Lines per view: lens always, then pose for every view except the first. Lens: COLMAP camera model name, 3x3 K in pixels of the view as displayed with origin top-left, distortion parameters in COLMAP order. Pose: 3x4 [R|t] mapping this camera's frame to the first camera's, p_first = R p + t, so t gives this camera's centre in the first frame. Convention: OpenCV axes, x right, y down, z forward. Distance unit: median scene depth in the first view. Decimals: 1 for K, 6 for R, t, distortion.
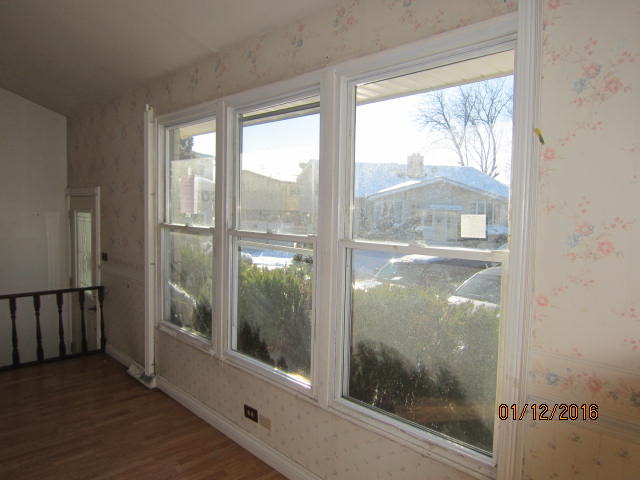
lens RADIAL K [[454.9, 0, 320.0], [0, 454.9, 240.0], [0, 0, 1]] dist [-0.036533, 0.005505]
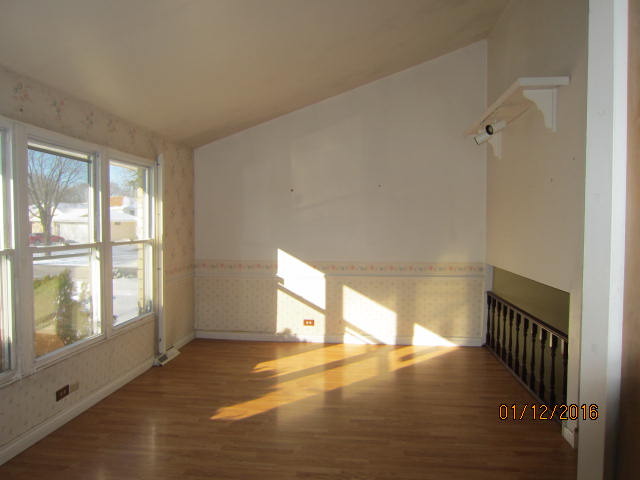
lens RADIAL K [[454.9, 0, 320.0], [0, 454.9, 240.0], [0, 0, 1]] dist [-0.036533, 0.005505]
pose [[-0.634662, -0.052751, 0.770987, -1.198311], [0.030772, 0.995151, 0.093419, -0.098599], [-0.772177, 0.083015, -0.629961, 0.940286]]
